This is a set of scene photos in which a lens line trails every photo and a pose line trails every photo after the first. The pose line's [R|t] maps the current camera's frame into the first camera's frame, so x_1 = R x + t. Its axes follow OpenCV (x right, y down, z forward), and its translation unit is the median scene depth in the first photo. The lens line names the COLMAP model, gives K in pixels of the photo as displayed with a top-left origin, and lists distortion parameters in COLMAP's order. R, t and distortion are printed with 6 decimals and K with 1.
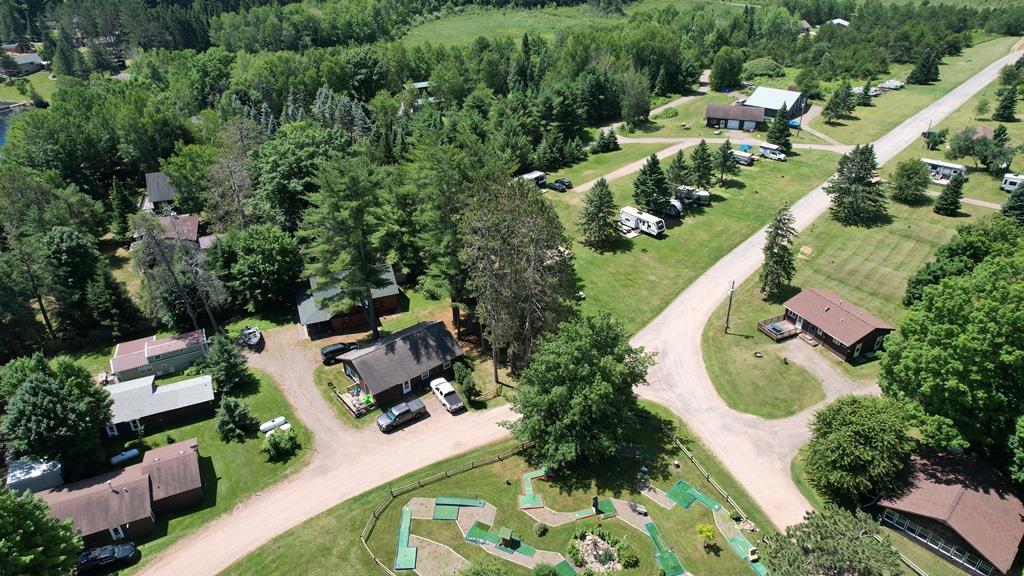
lens RADIAL K [[650.9, 0, 515.8], [0, 650.9, 285.3], [0, 0, 1]] dist [-0.071479, 0.062130]
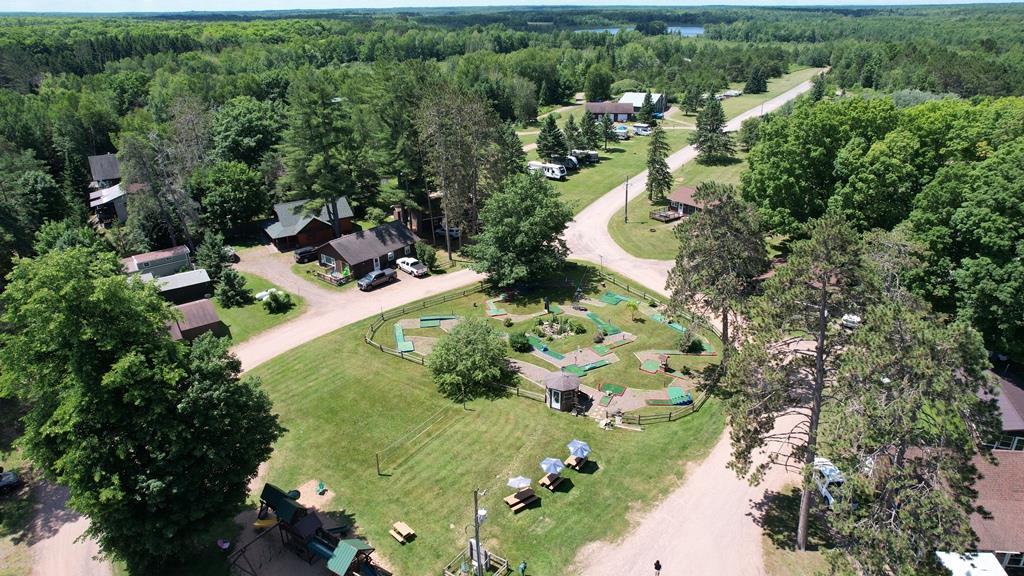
lens RADIAL K [[650.9, 0, 513.9], [0, 650.9, 290.8], [0, 0, 1]] dist [-0.071479, 0.062130]
pose [[0.982326, -0.079525, 0.169445, -0.099022], [0.096890, 0.990577, -0.096801, 0.270114], [-0.160150, 0.111507, 0.980774, -0.162229]]
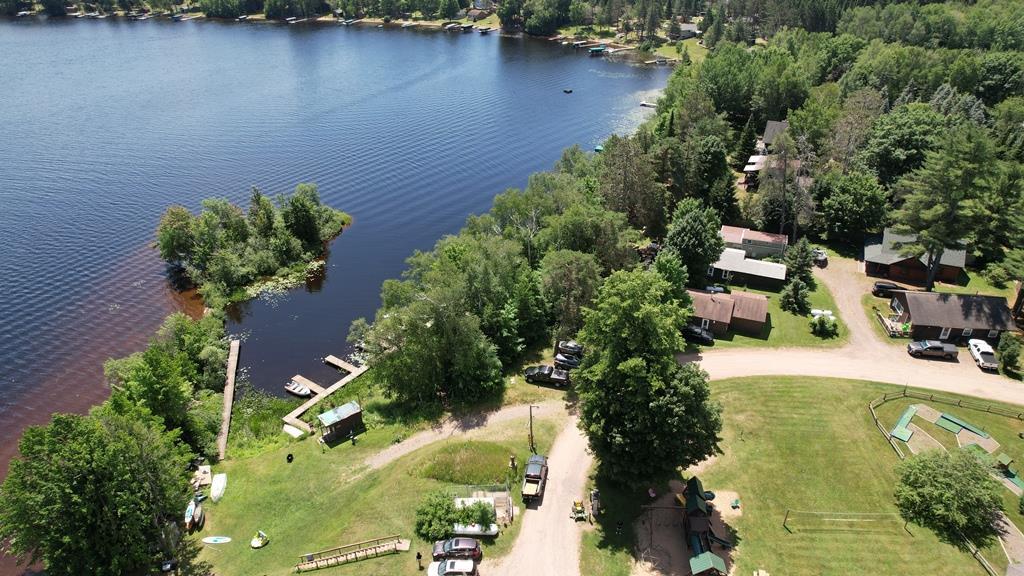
lens RADIAL K [[650.9, 0, 514.8], [0, 650.9, 289.2], [0, 0, 1]] dist [-0.071479, 0.062130]
pose [[0.676185, 0.365095, -0.639905, 0.006577], [-0.361125, 0.921323, 0.144058, 0.153343], [0.642155, 0.133676, 0.754830, -0.261482]]
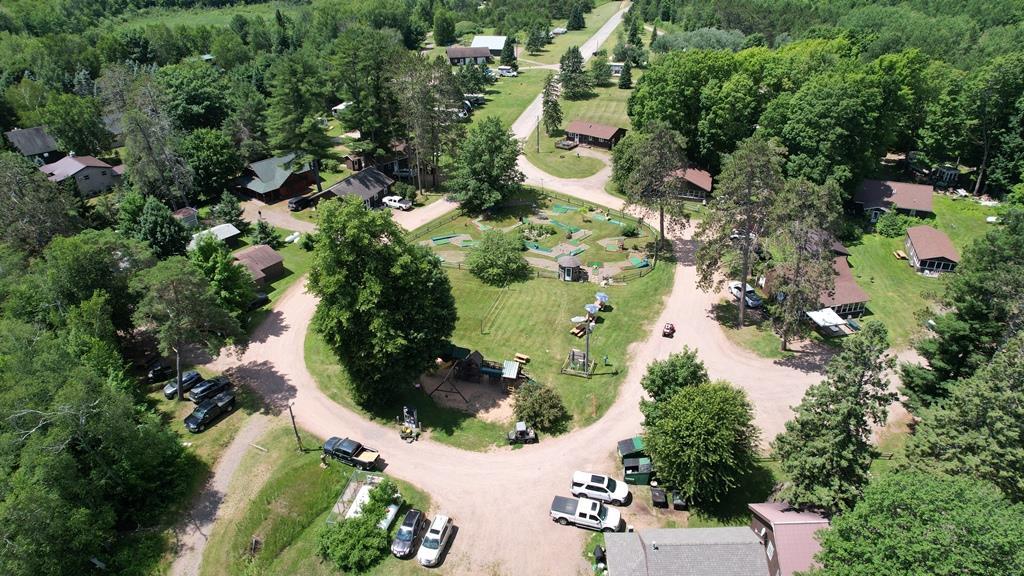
lens RADIAL K [[650.9, 0, 510.1], [0, 650.9, 296.4], [0, 0, 1]] dist [-0.071479, 0.062130]
pose [[0.877493, -0.236594, 0.417168, -0.428376], [0.235776, 0.970286, 0.054348, 0.277325], [-0.417631, 0.050668, 0.907203, -0.353309]]
